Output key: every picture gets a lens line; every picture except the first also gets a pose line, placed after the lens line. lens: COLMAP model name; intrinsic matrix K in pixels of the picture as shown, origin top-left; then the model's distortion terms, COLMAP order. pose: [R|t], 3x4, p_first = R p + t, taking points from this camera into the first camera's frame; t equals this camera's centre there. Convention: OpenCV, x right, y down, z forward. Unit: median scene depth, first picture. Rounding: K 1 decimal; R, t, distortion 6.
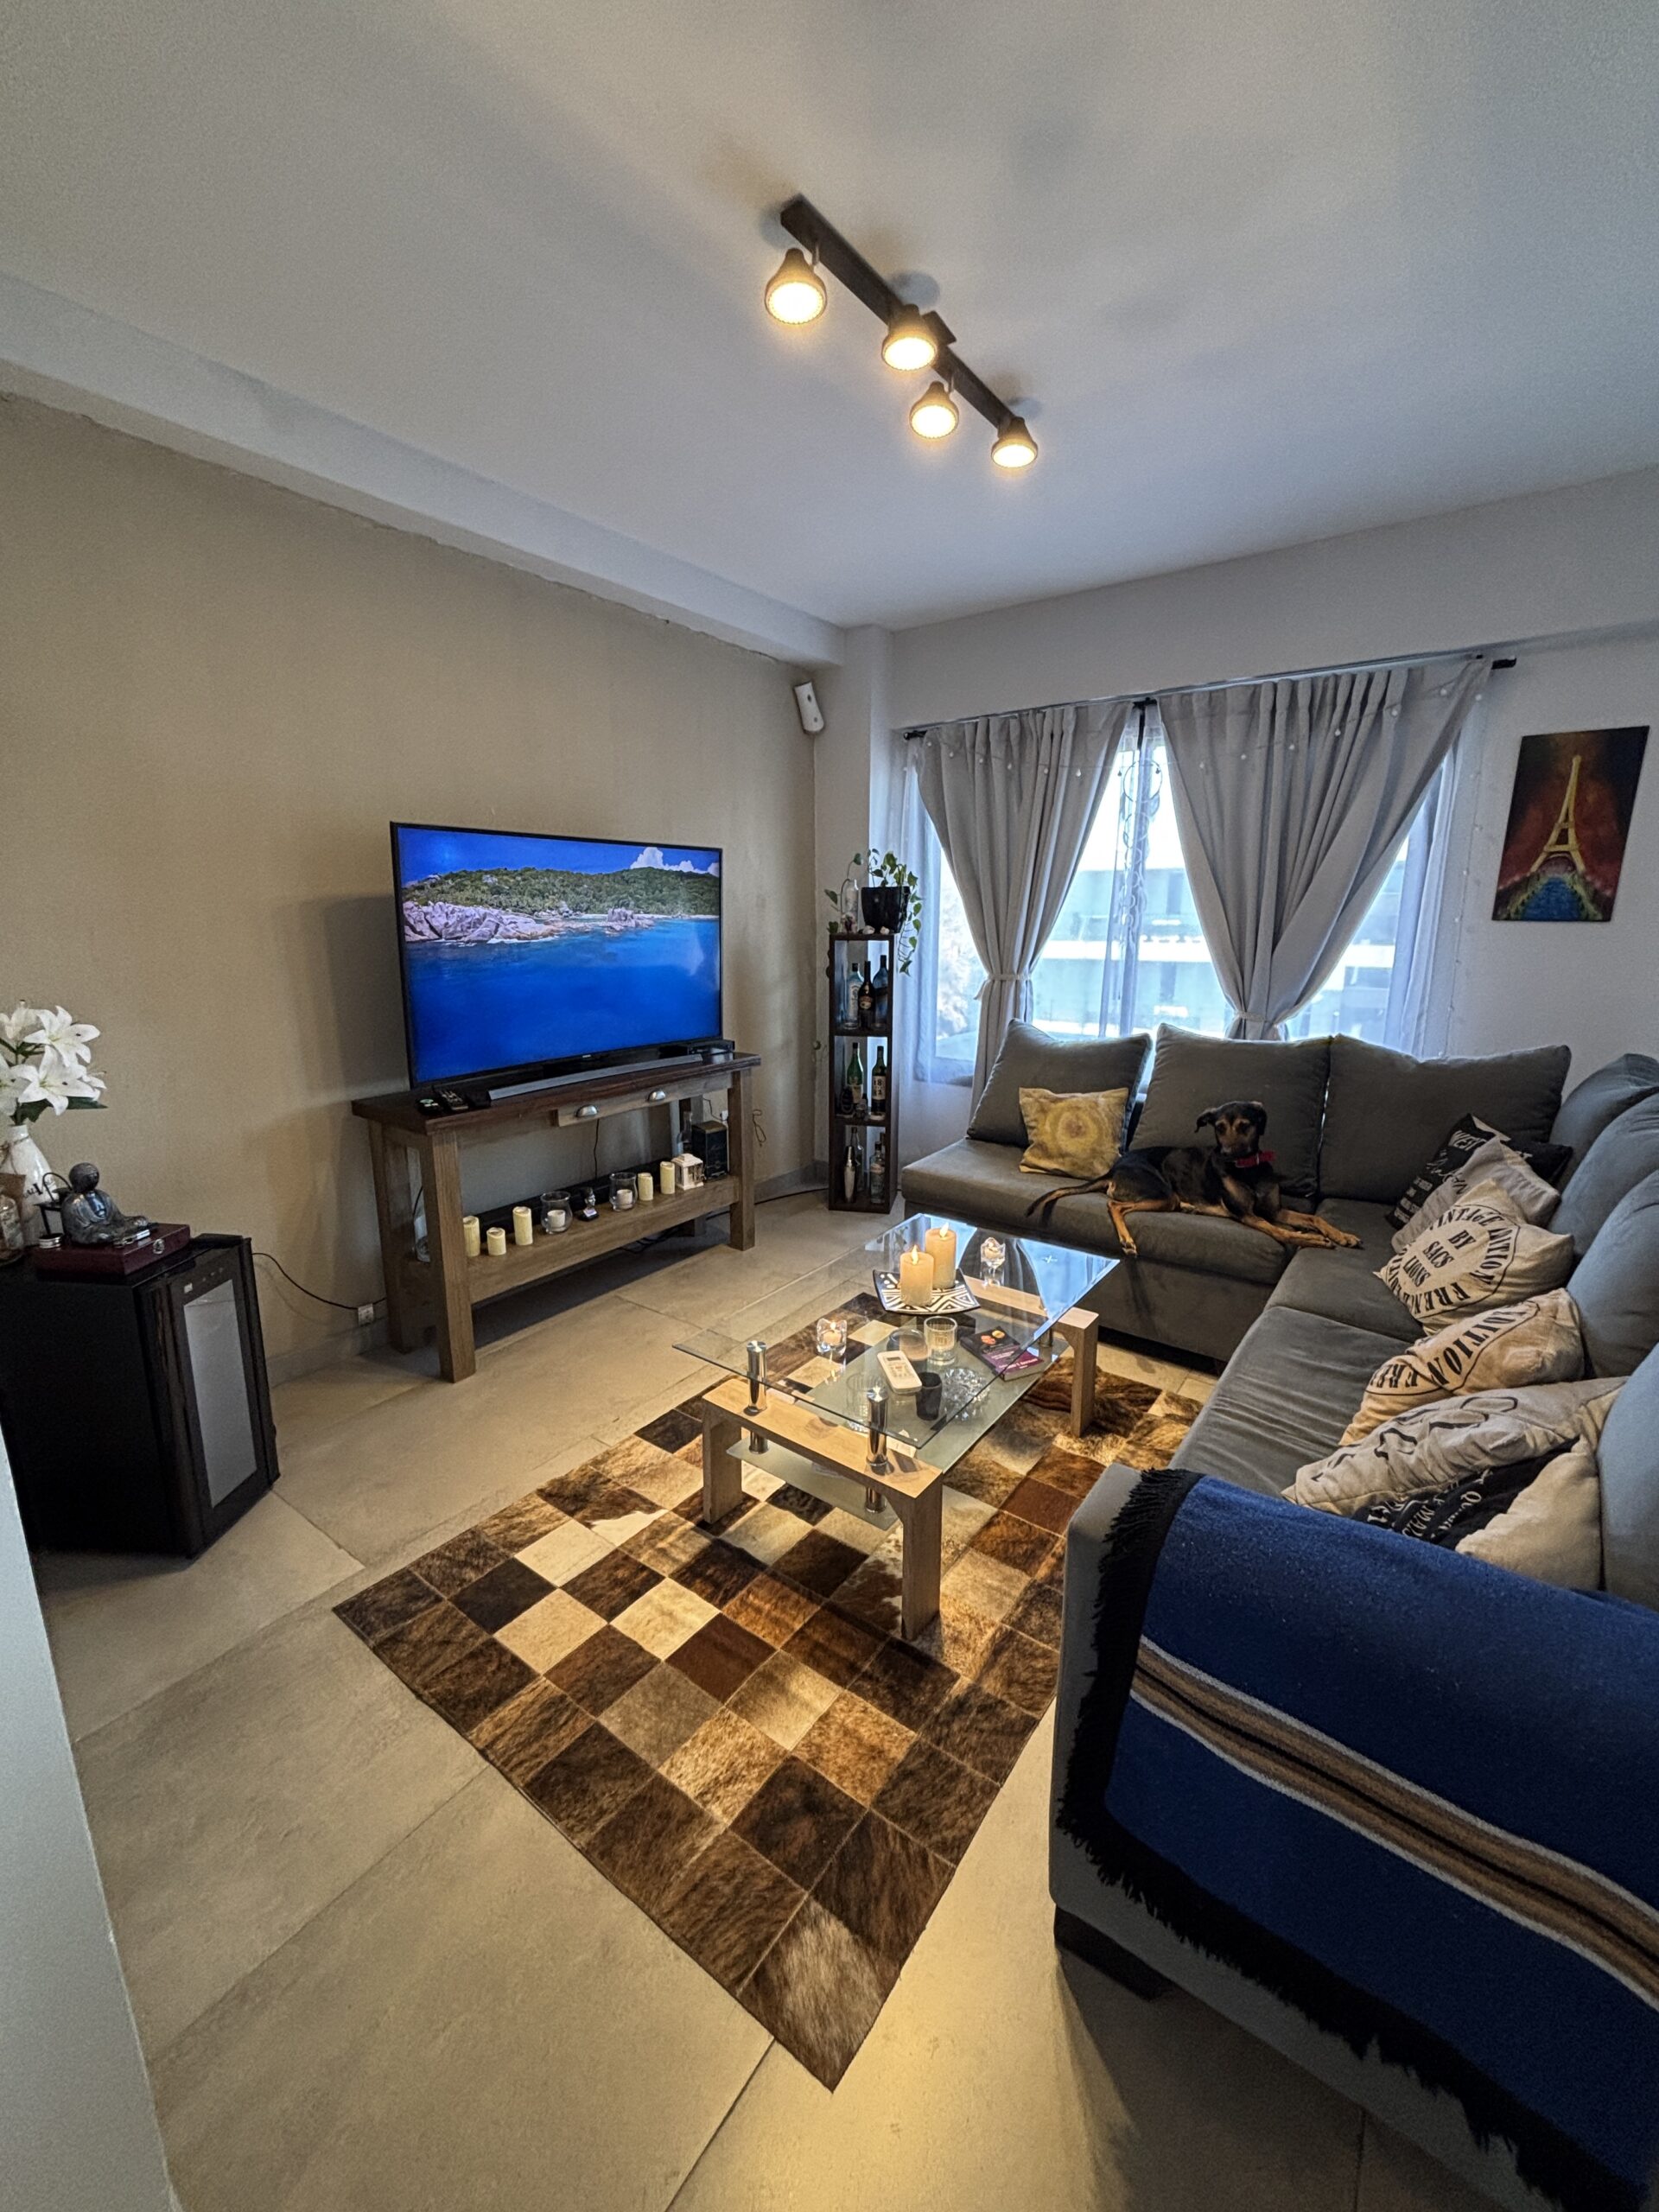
lens RADIAL K [[891.4, 0, 829.5], [0, 891.4, 1099.6], [0, 0, 1]] dist [-0.000414, -0.000263]
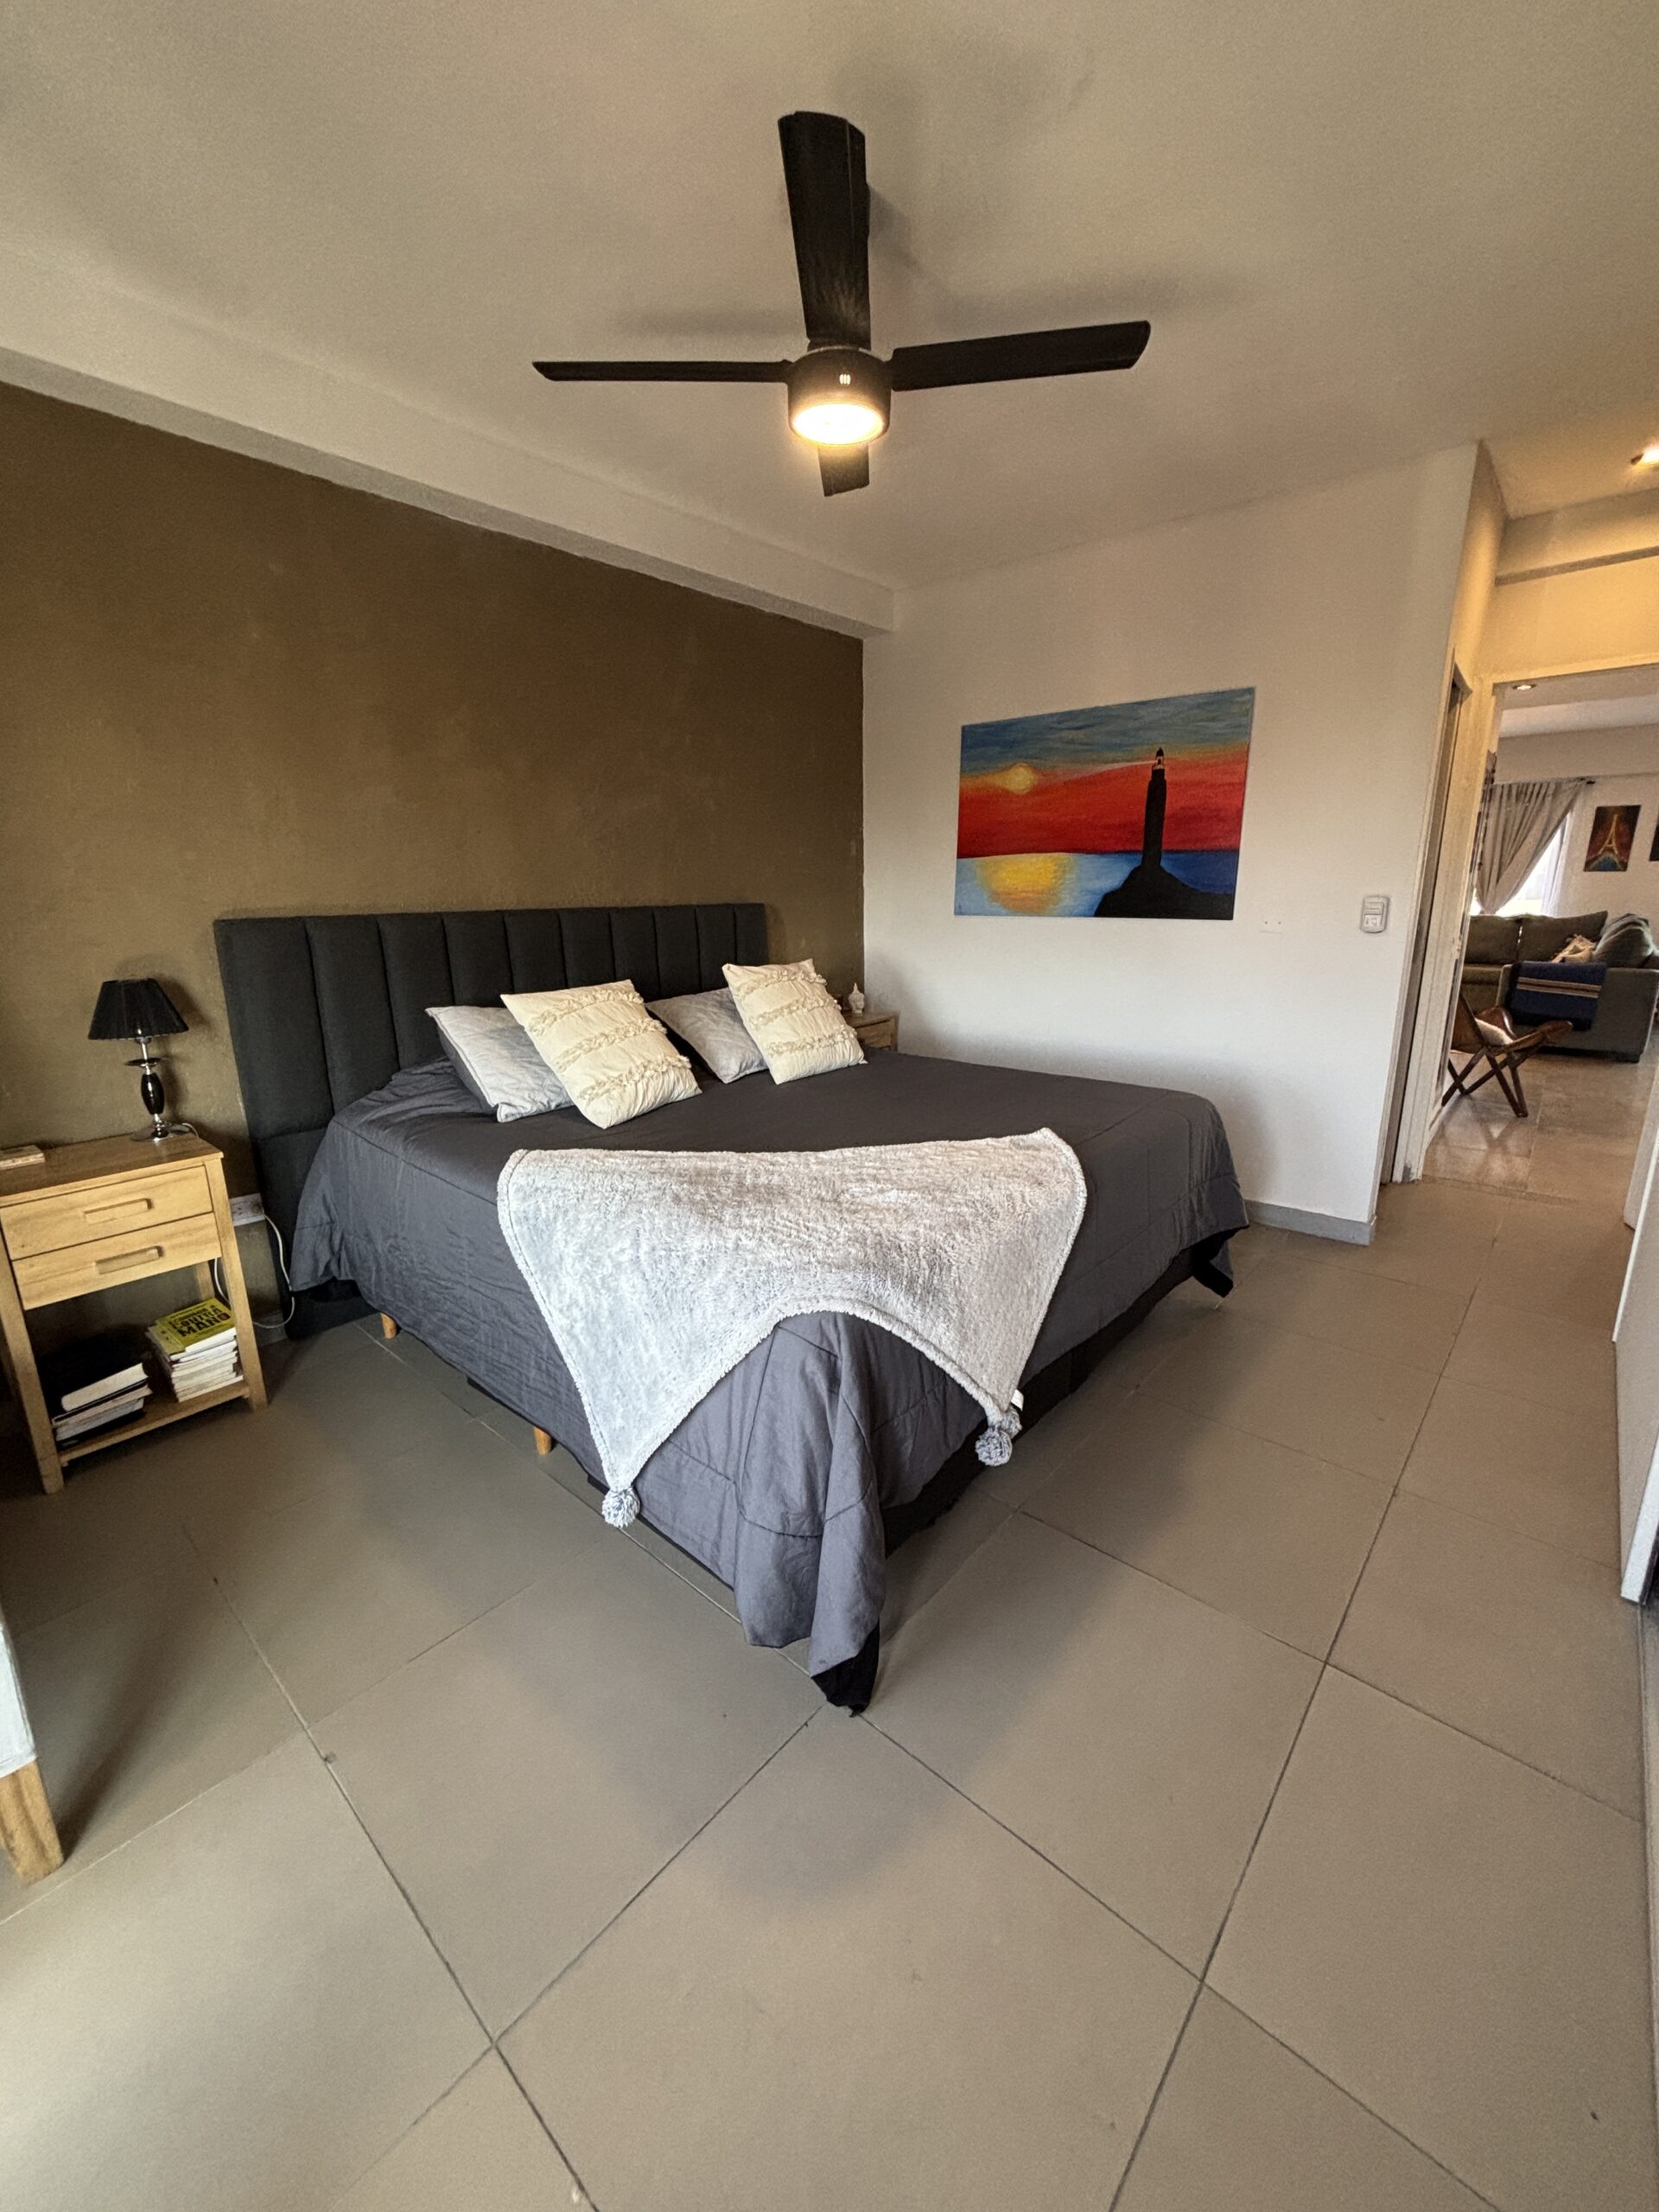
lens RADIAL K [[891.4, 0, 827.4], [0, 891.4, 1099.0], [0, 0, 1]] dist [-0.000414, -0.000263]
pose [[0.997471, 0.007883, -0.070642, -1.556068], [-0.005308, 0.999317, 0.036564, 0.463839], [0.070882, -0.036096, 0.996831, -2.169133]]
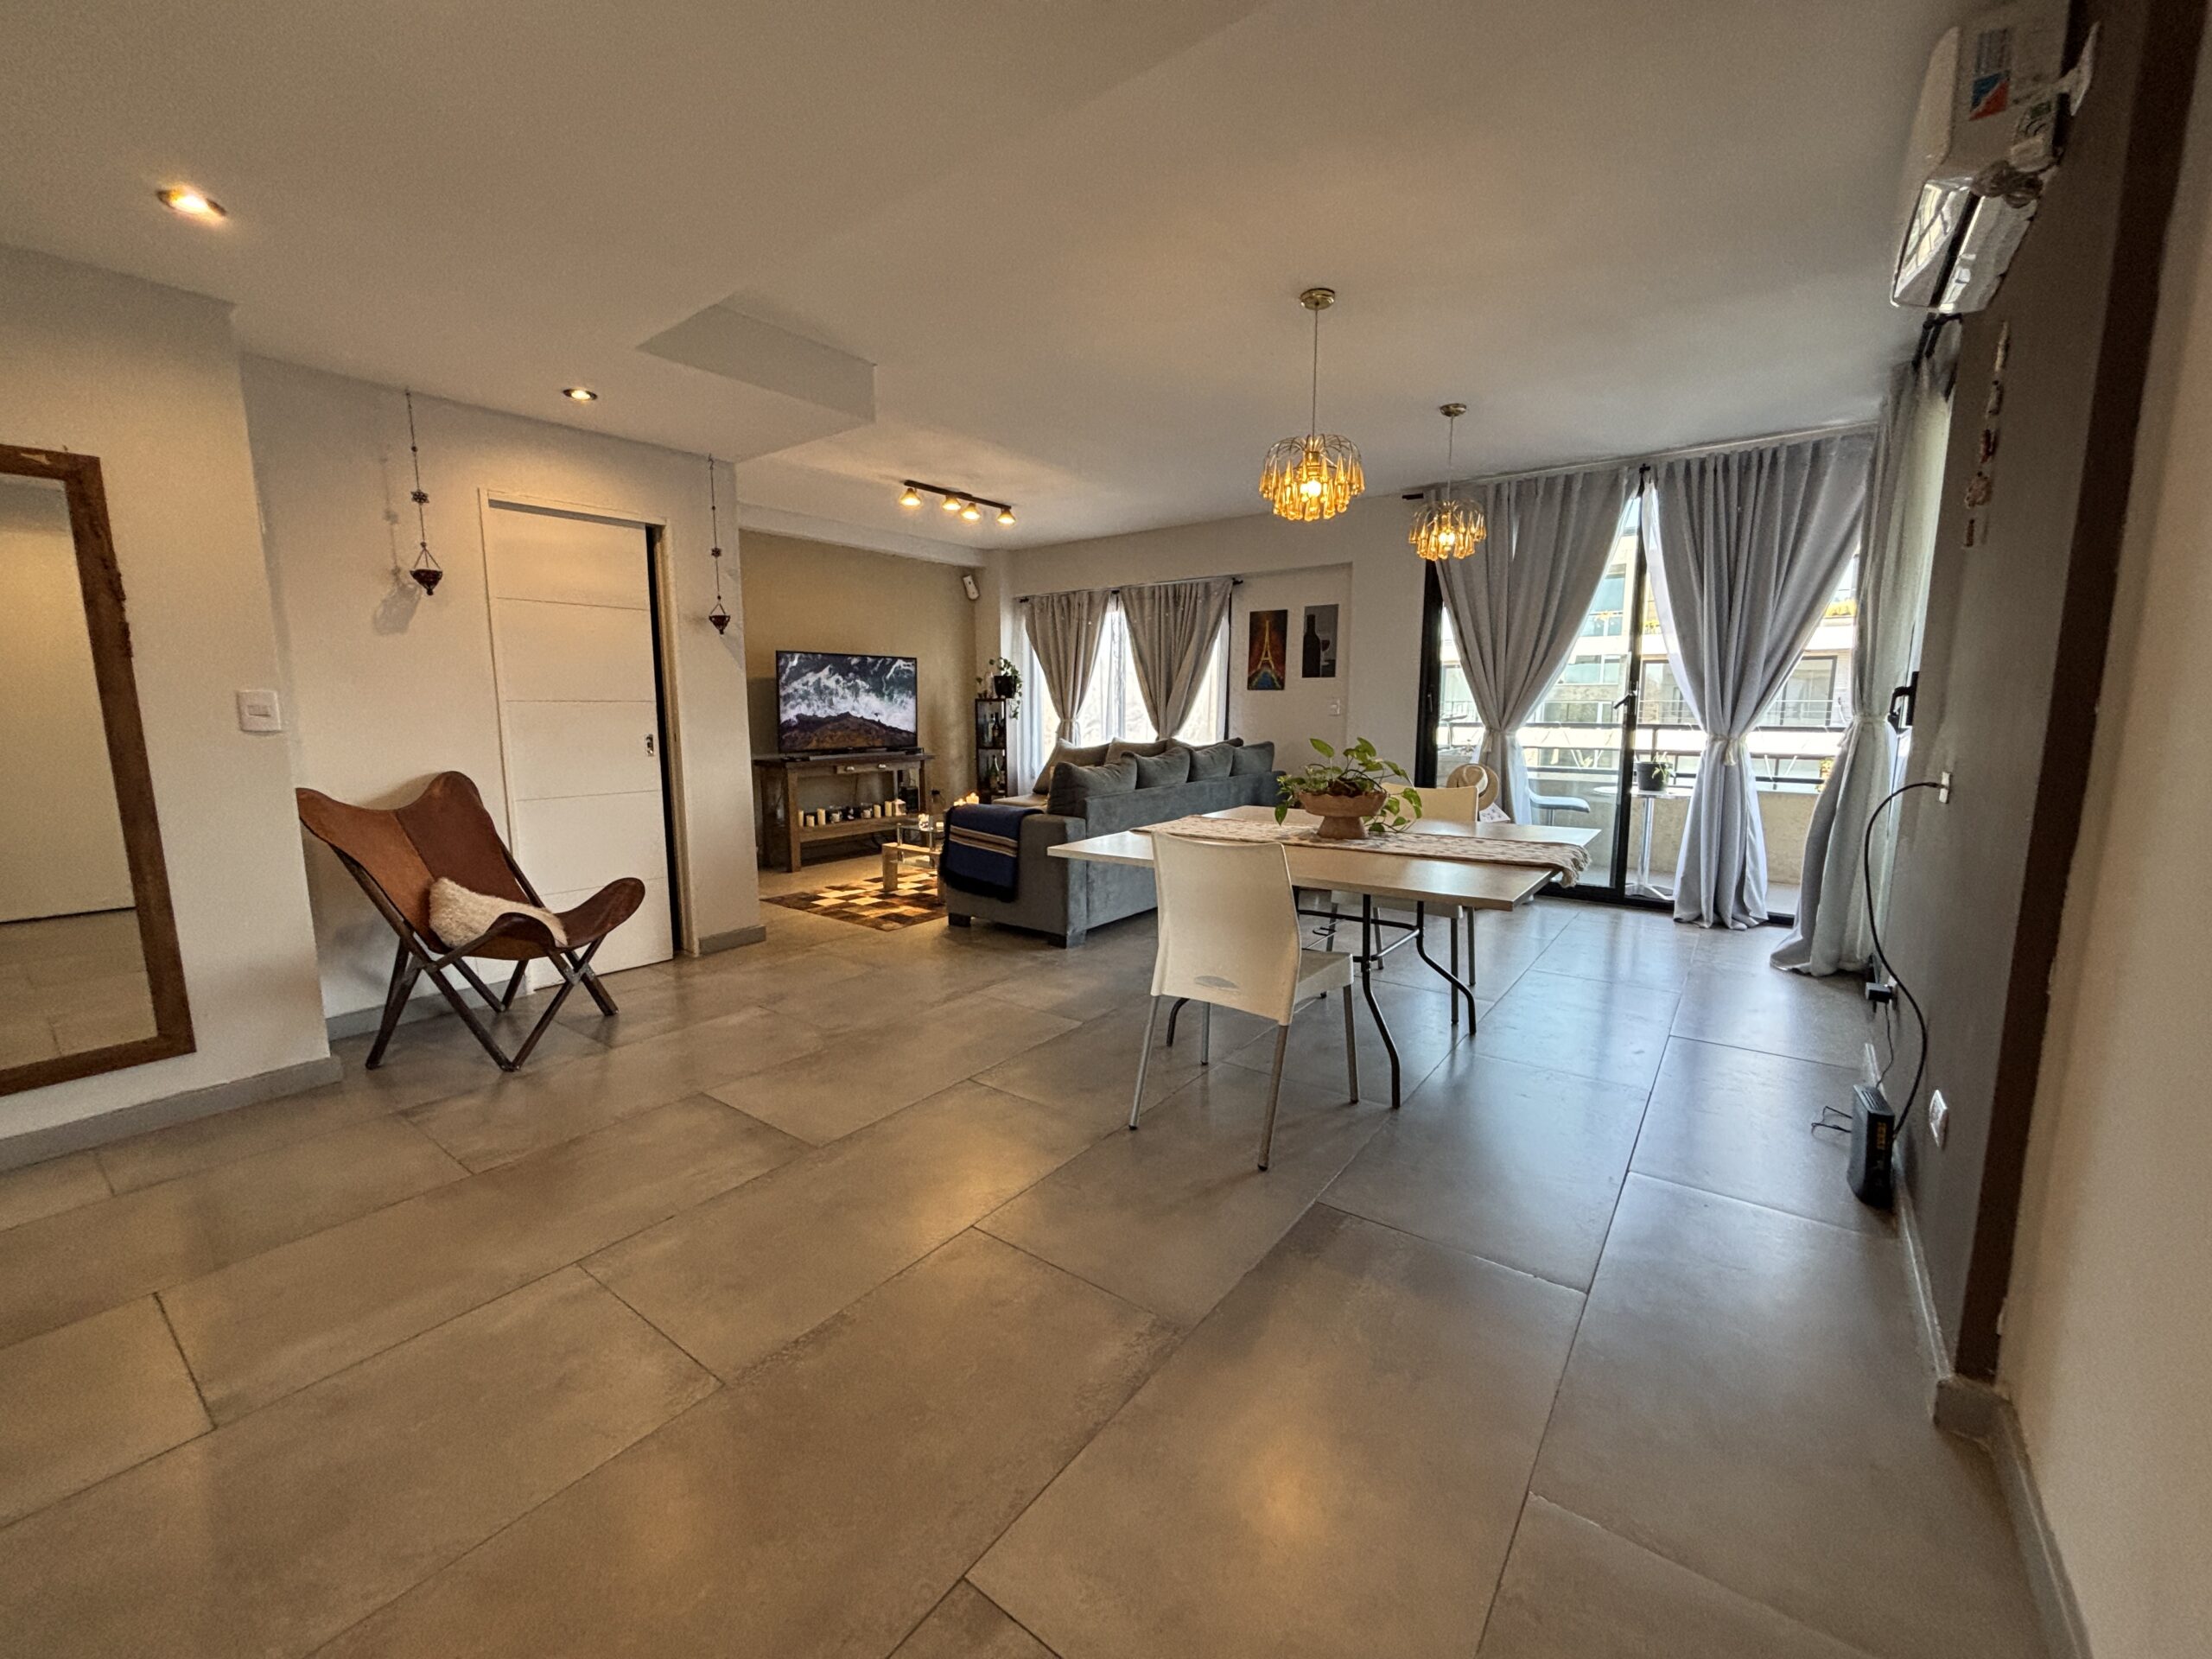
lens RADIAL K [[891.4, 0, 1104.0], [0, 891.4, 825.0], [0, 0, 1]] dist [-0.000414, -0.000263]
pose [[0.999815, 0.002666, -0.019056, 0.453062], [-0.004071, 0.997244, -0.074079, 0.338996], [0.018806, 0.074142, 0.997070, -1.351419]]
